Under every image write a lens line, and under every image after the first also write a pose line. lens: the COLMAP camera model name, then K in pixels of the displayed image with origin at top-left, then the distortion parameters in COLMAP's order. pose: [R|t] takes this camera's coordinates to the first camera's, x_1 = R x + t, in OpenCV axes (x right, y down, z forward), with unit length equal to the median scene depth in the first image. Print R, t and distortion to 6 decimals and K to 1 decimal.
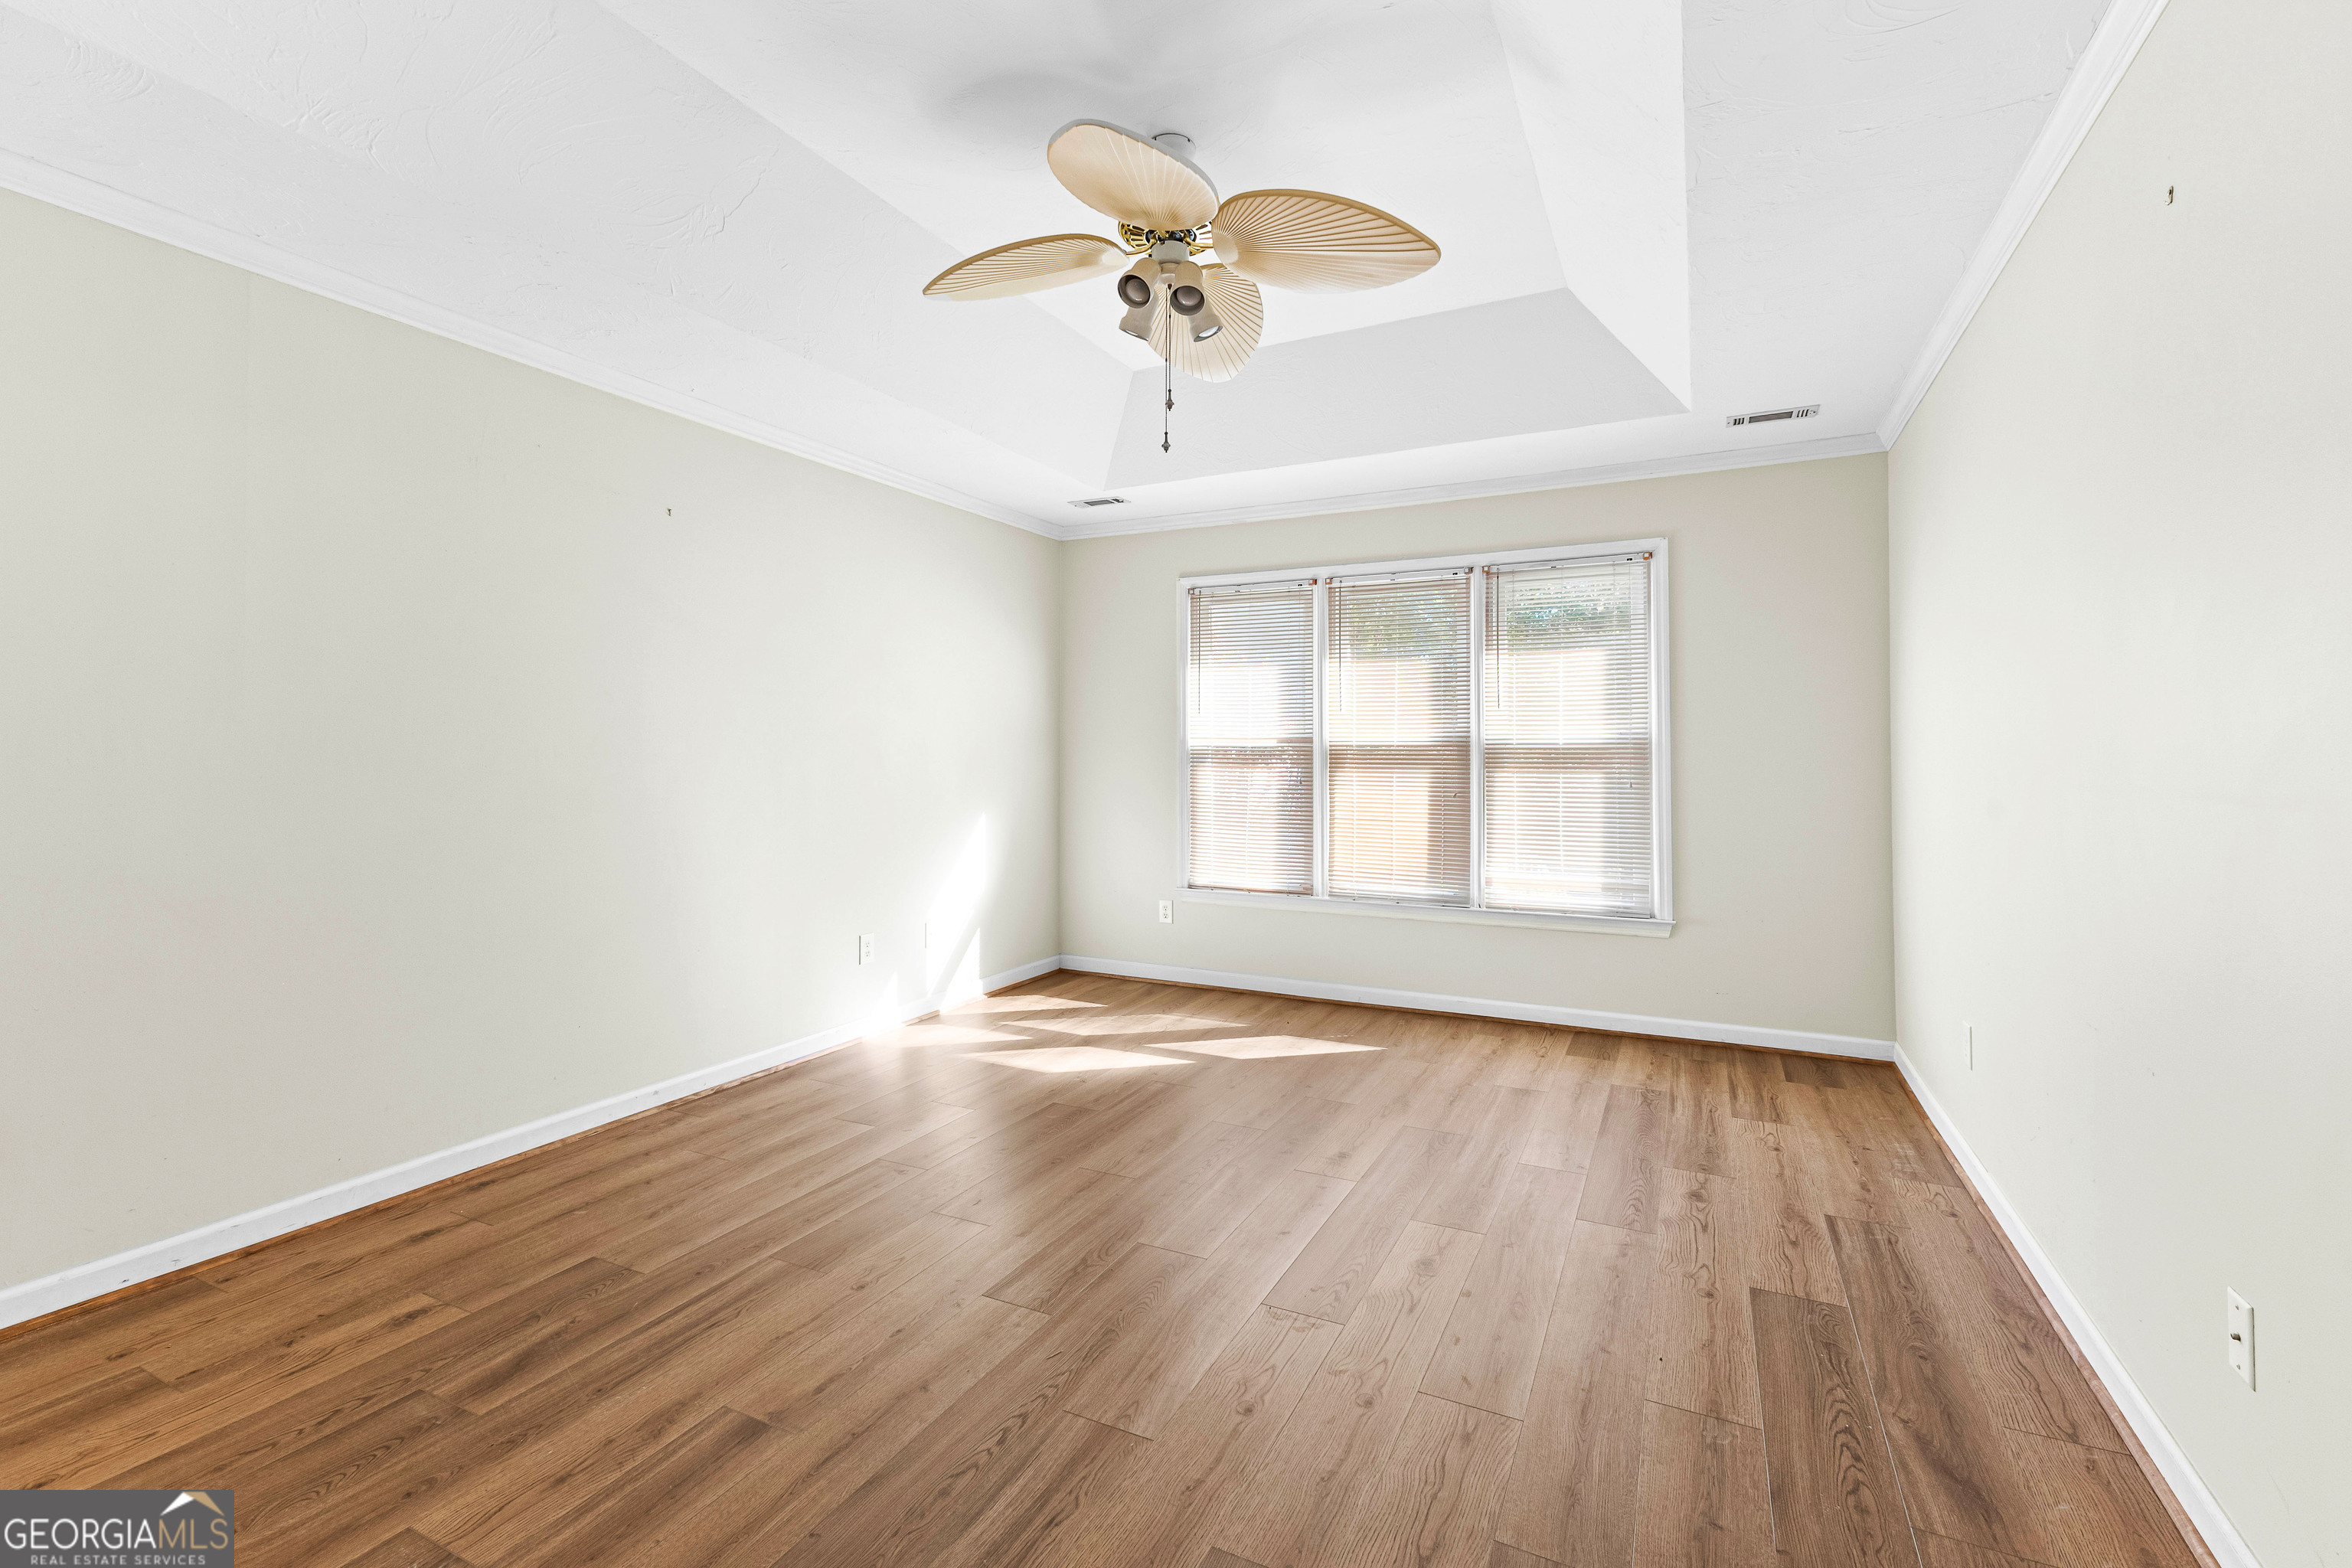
lens RADIAL K [[1023.5, 0, 1178.5], [0, 1023.5, 716.7], [0, 0, 1]] dist [0.007504, -0.000215]
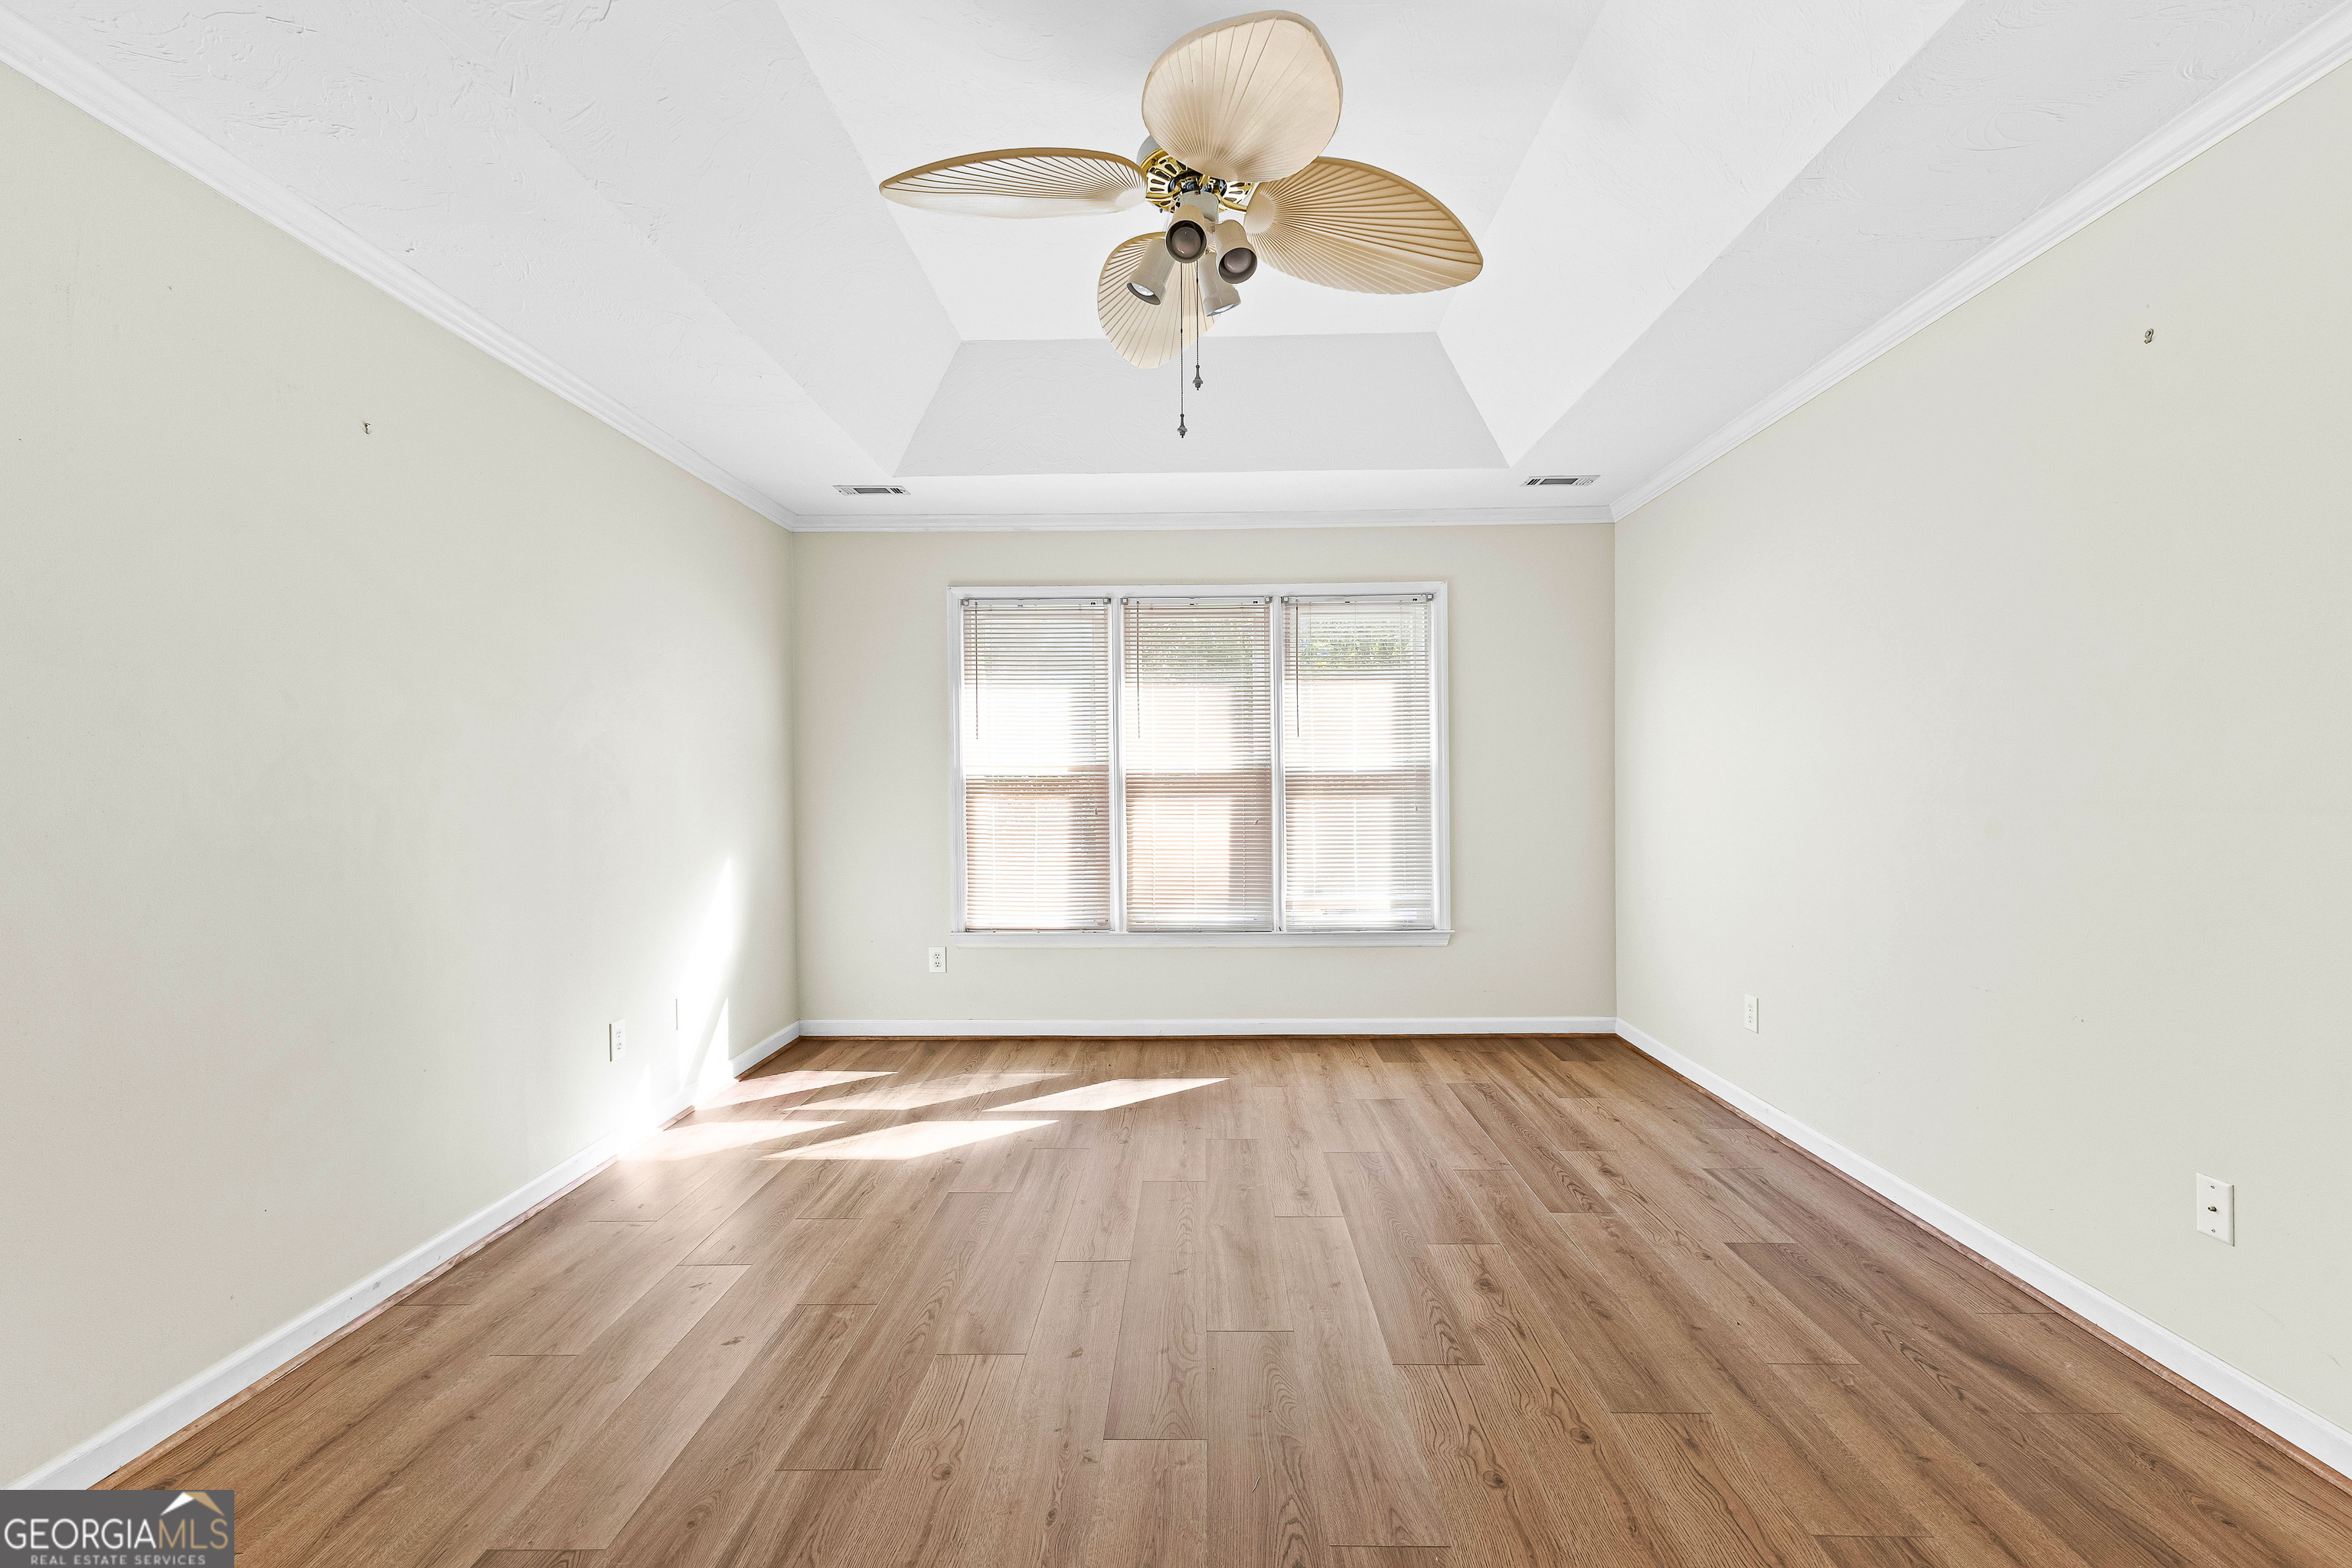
lens RADIAL K [[1026.2, 0, 1185.0], [0, 1026.2, 779.6], [0, 0, 1]] dist [0.009374, -0.000105]
pose [[0.903123, -0.006727, 0.429330, -0.246876], [-0.007015, 0.999513, 0.030417, 0.004773], [-0.429325, -0.030482, 0.902635, 0.124157]]
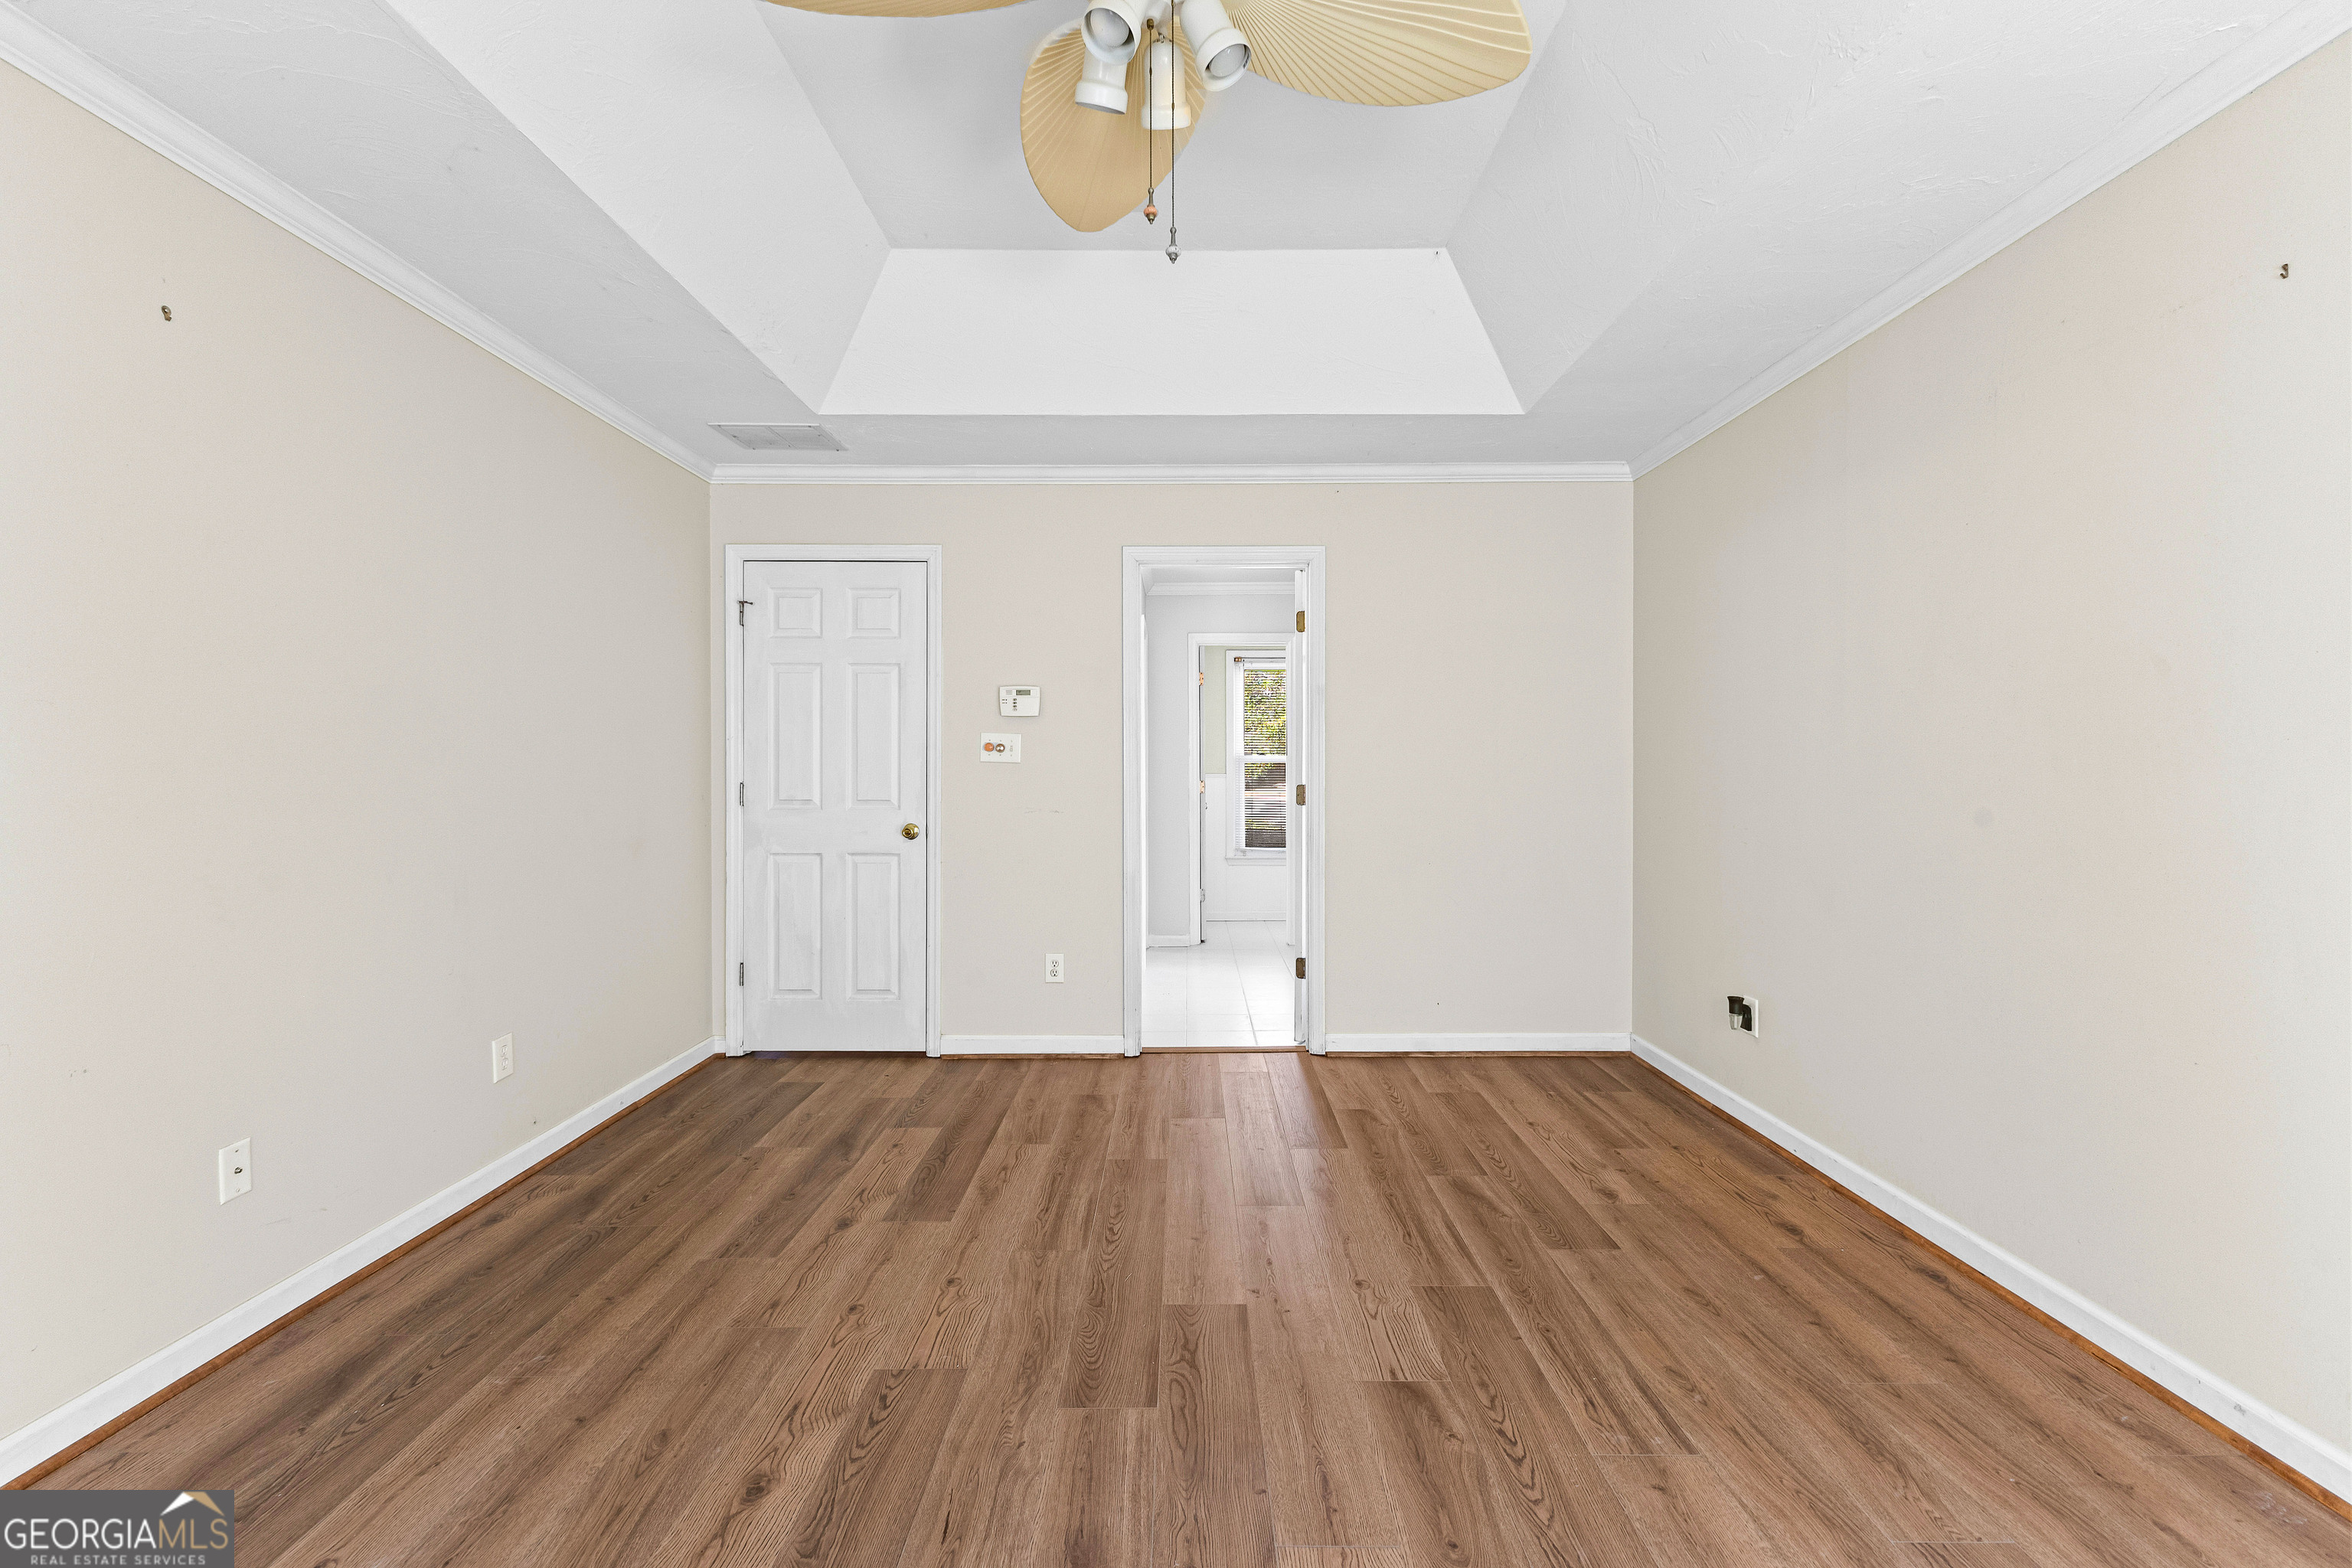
lens RADIAL K [[1026.2, 0, 1185.0], [0, 1026.2, 779.6], [0, 0, 1]] dist [0.009374, -0.000105]
pose [[-0.894587, 0.008853, -0.446805, 0.157419], [0.021728, 0.999483, -0.023700, 0.036651], [0.446364, -0.030910, -0.894317, 0.965054]]
